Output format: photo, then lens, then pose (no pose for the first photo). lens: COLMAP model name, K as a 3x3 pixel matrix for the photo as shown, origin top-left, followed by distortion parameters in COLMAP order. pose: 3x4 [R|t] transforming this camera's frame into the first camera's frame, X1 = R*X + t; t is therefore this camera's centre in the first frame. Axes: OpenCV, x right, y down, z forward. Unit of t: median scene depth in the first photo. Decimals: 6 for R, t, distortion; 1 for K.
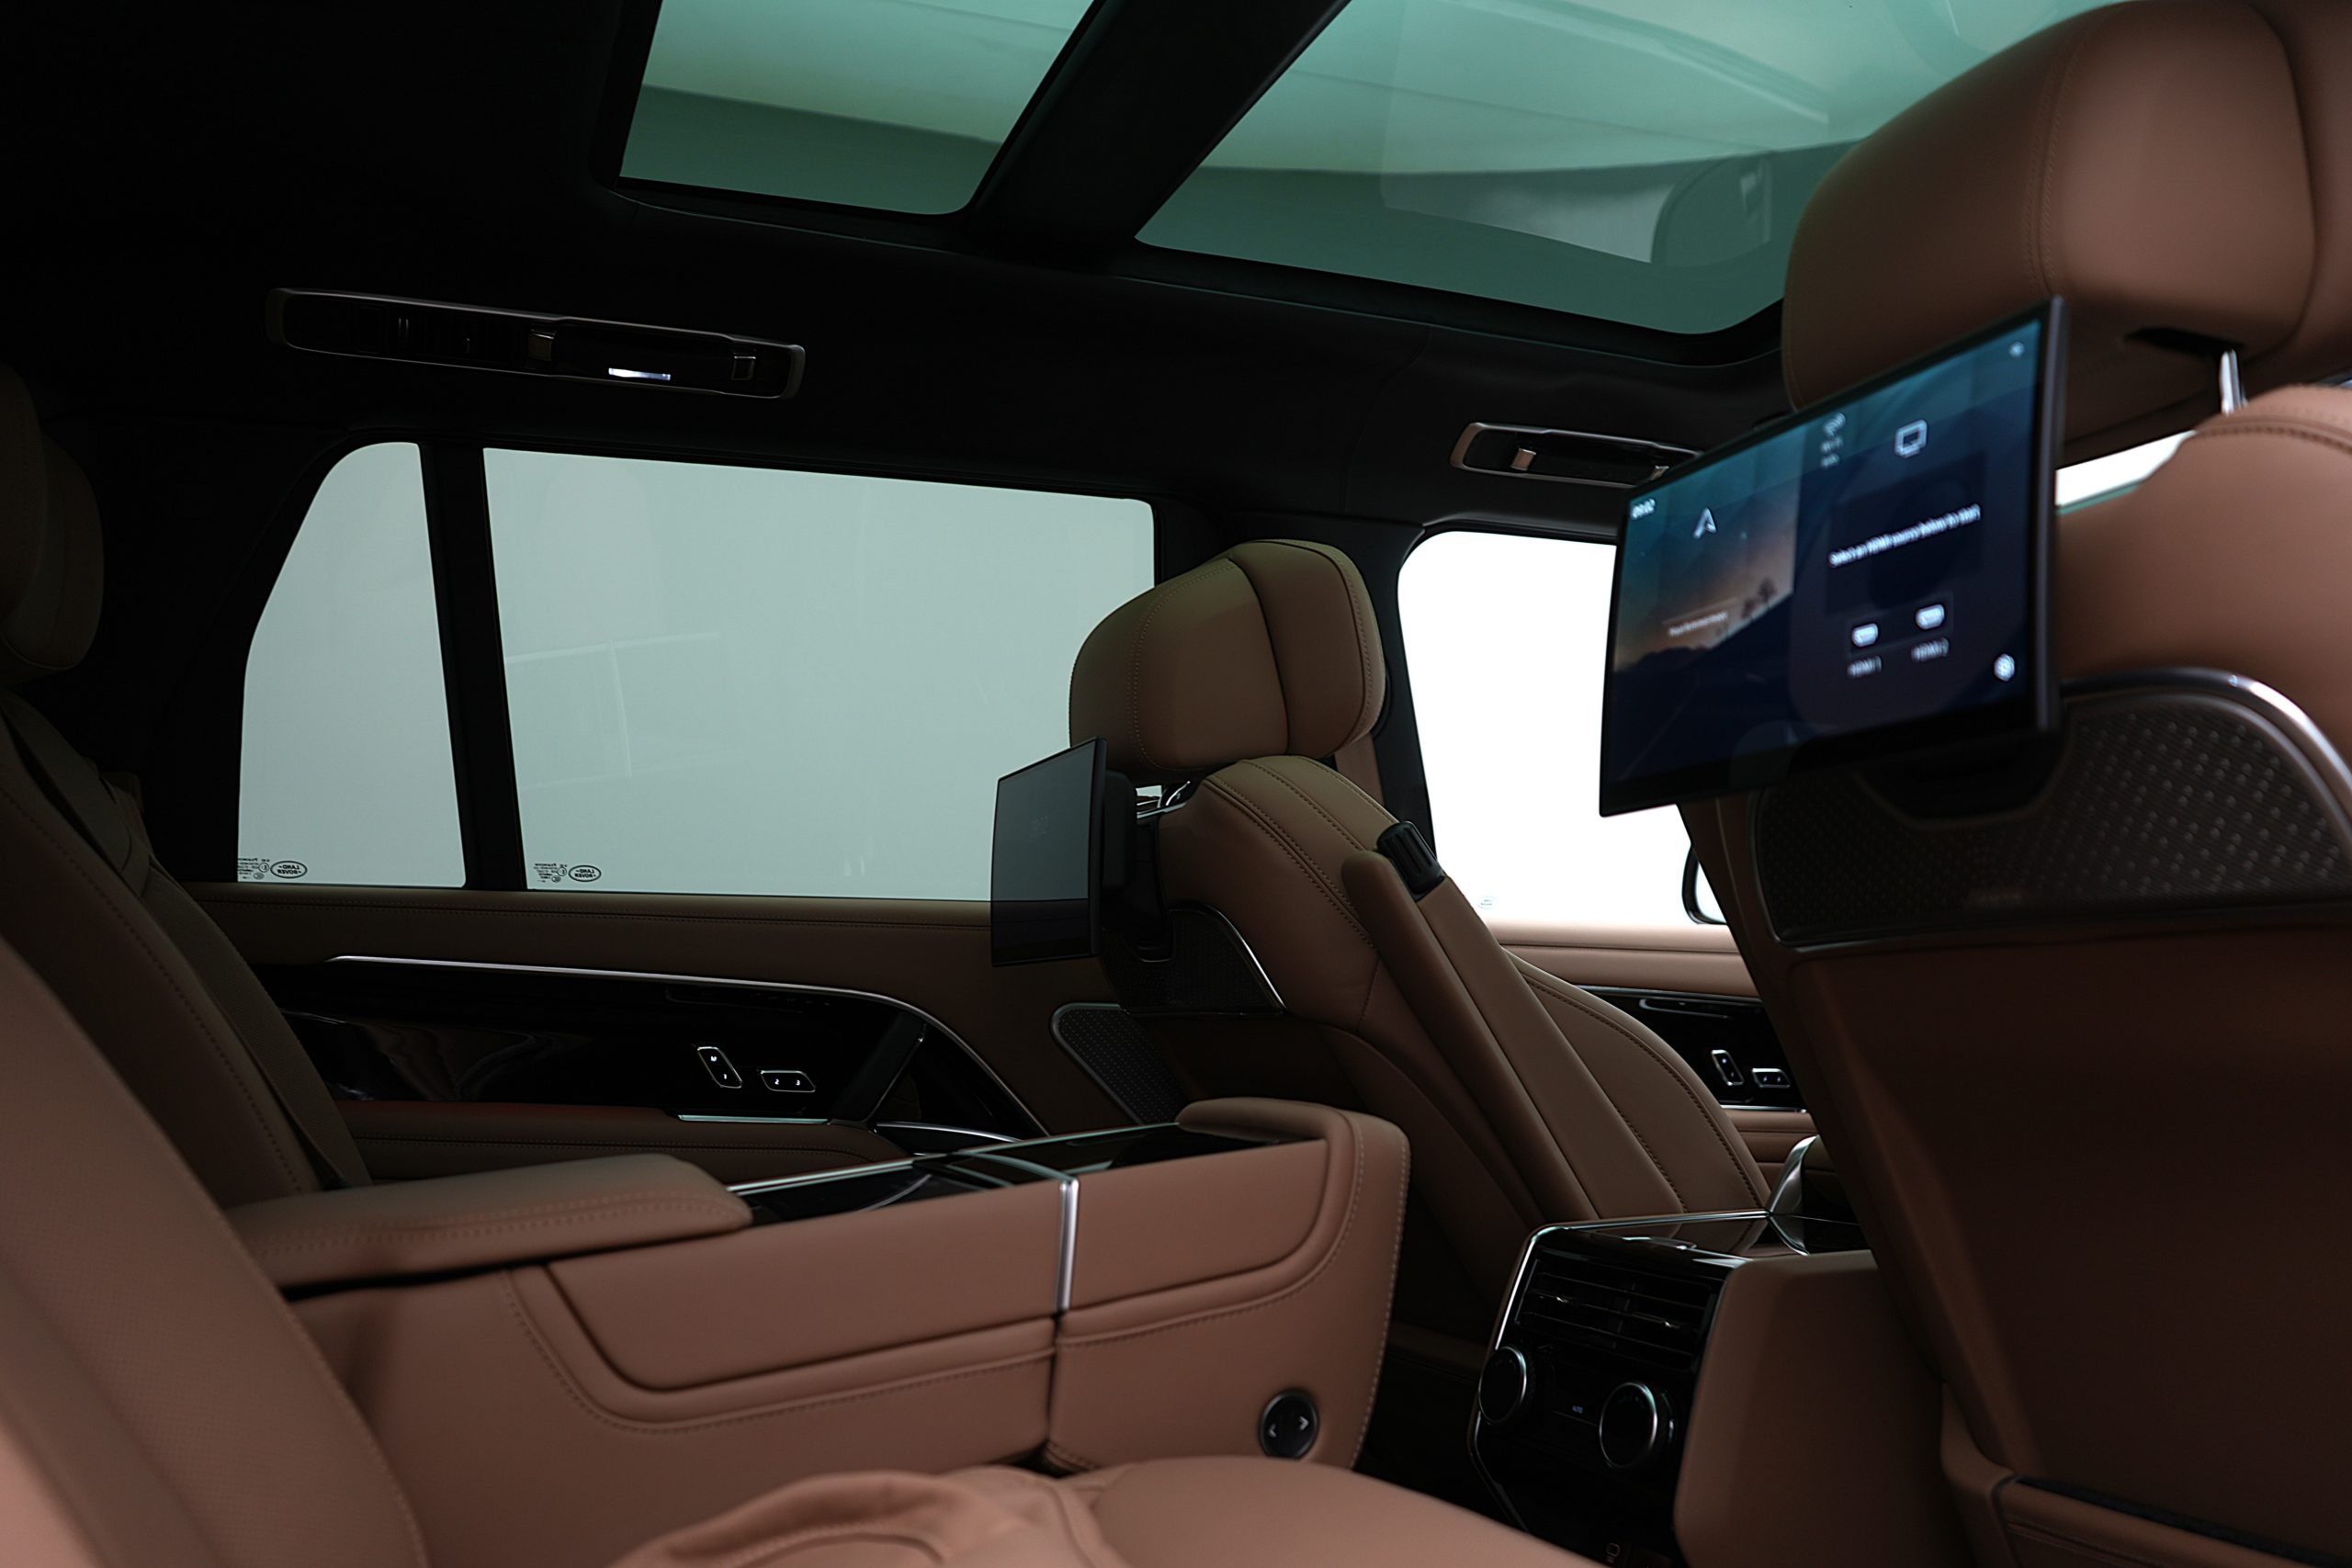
lens RADIAL K [[1917.8, 0, 1166.2], [0, 1917.8, 735.7], [0, 0, 1]] dist [-0.010802, -0.008653]
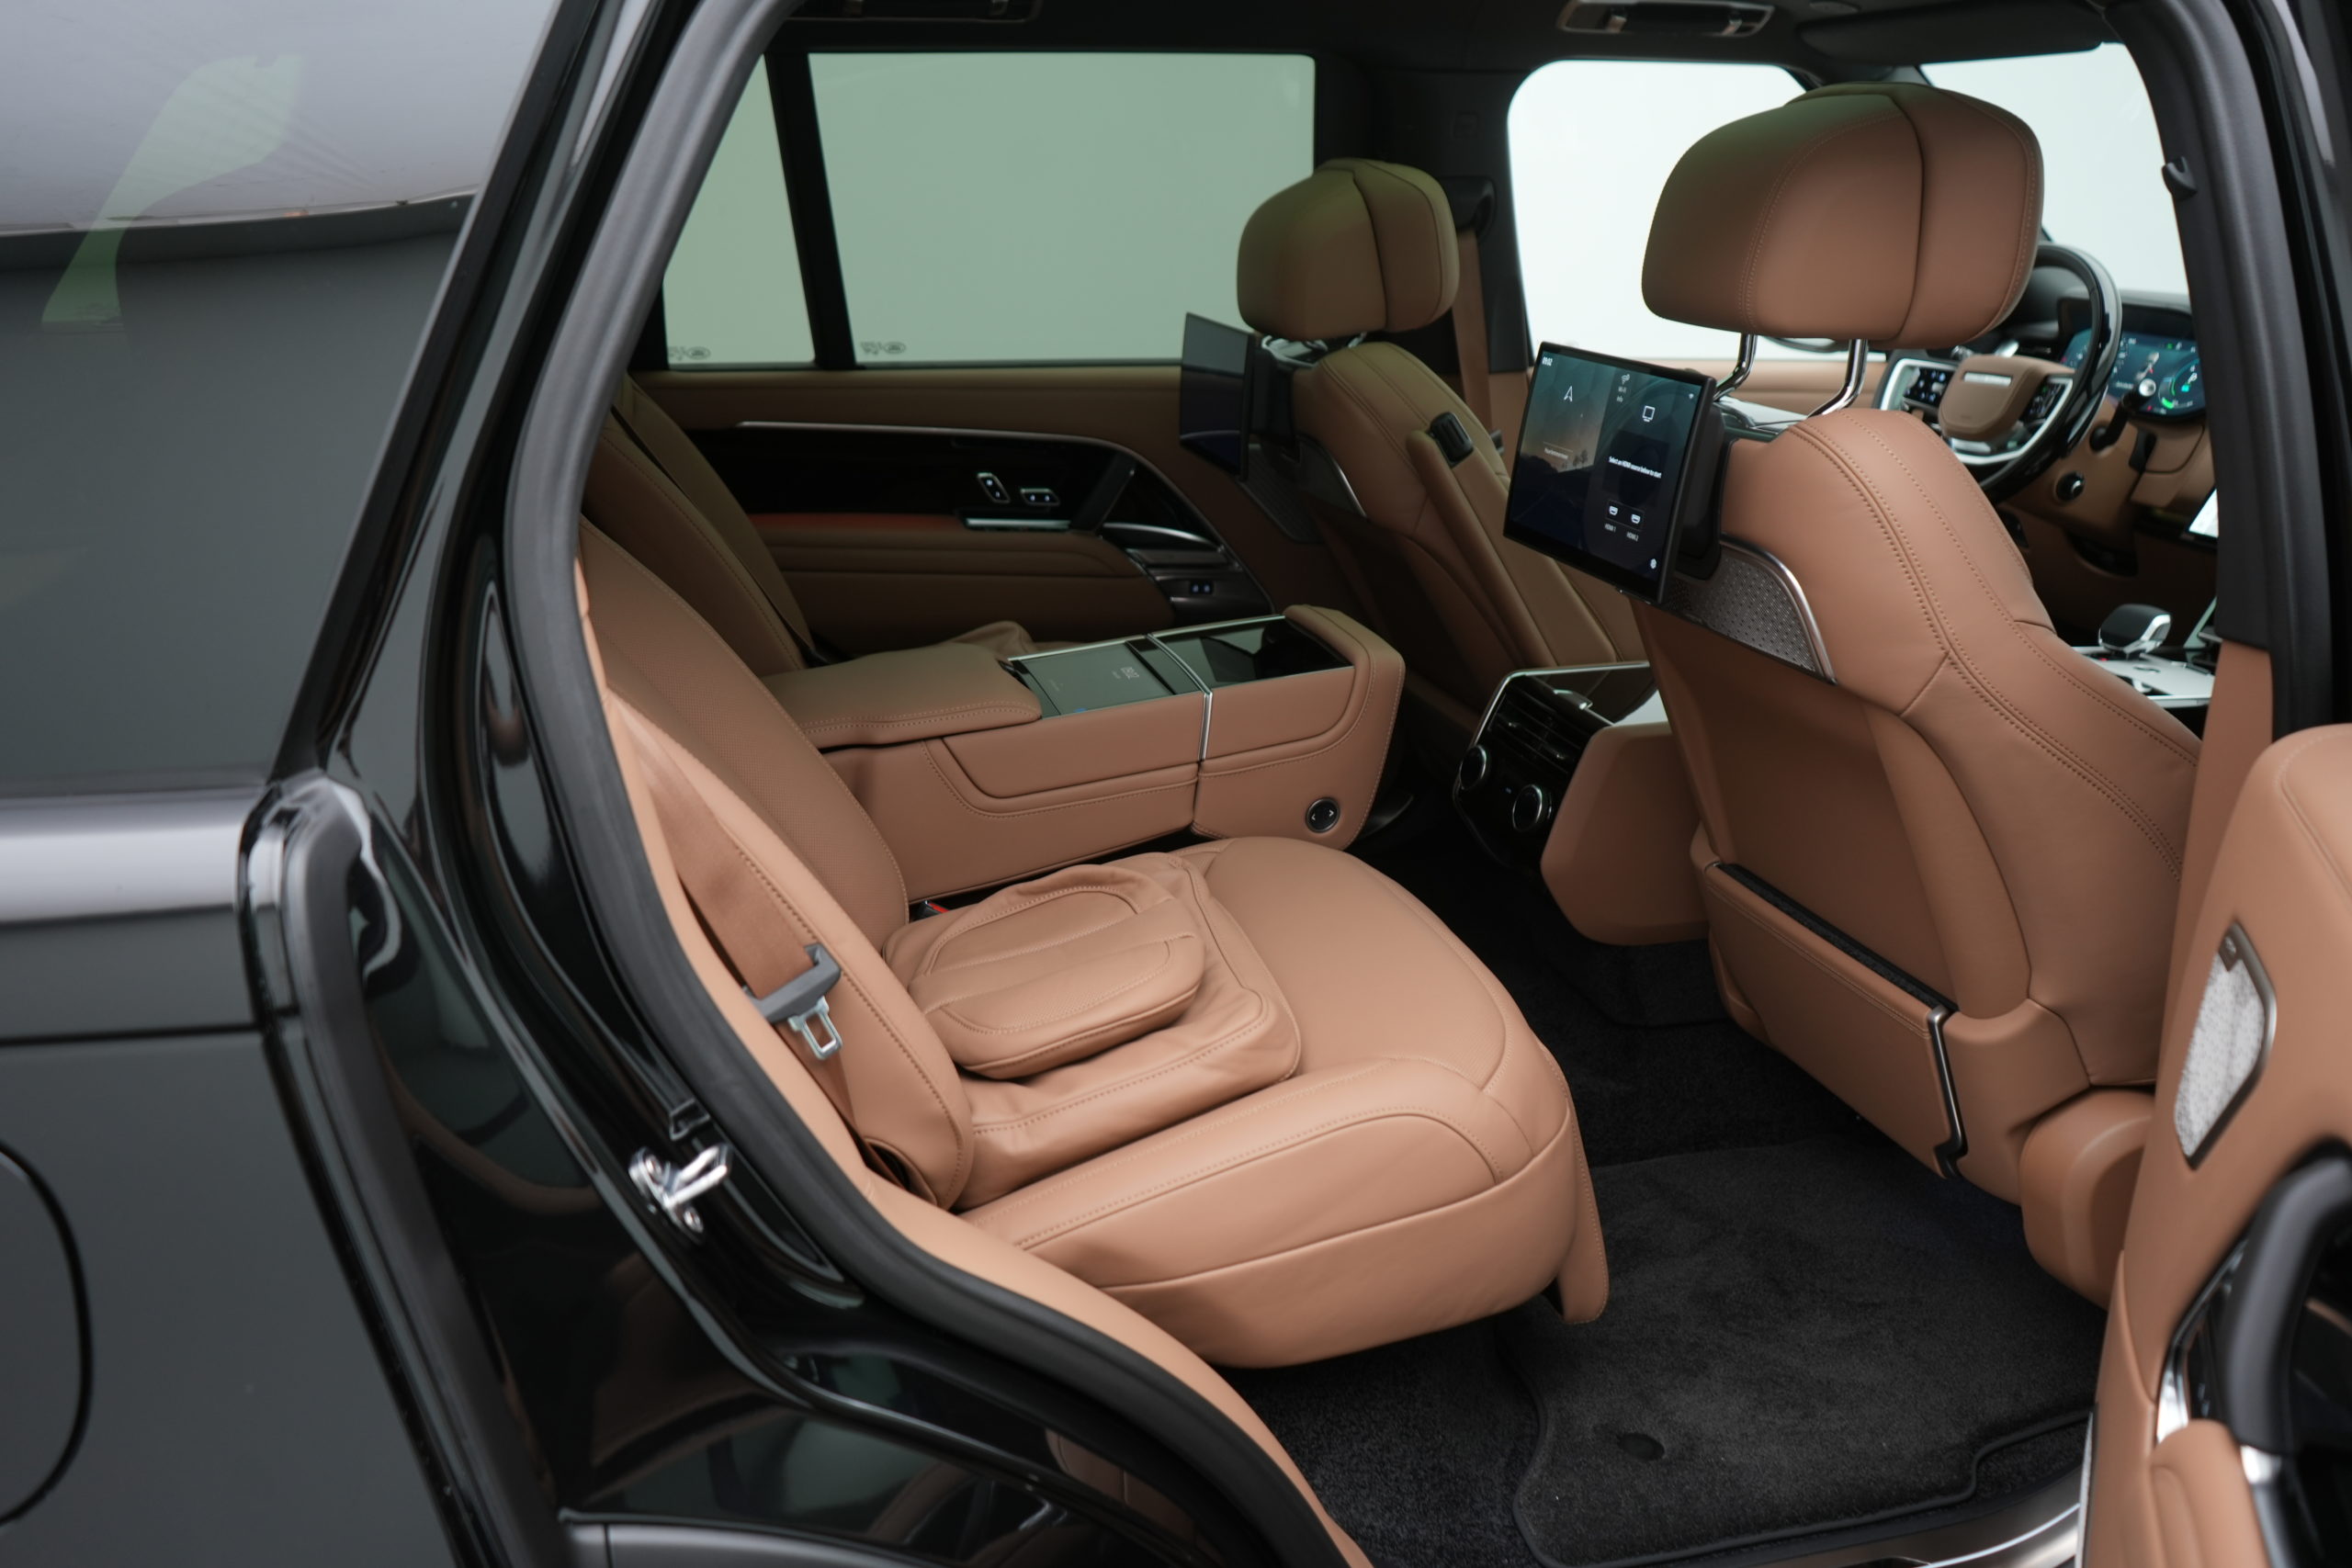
lens RADIAL K [[1917.8, 0, 1166.2], [0, 1917.8, 735.7], [0, 0, 1]] dist [-0.010802, -0.008653]
pose [[0.993511, 0.056255, -0.098846, 0.074414], [-0.008583, 0.903715, 0.428049, -0.411766], [0.113408, -0.424423, 0.898334, -0.541879]]
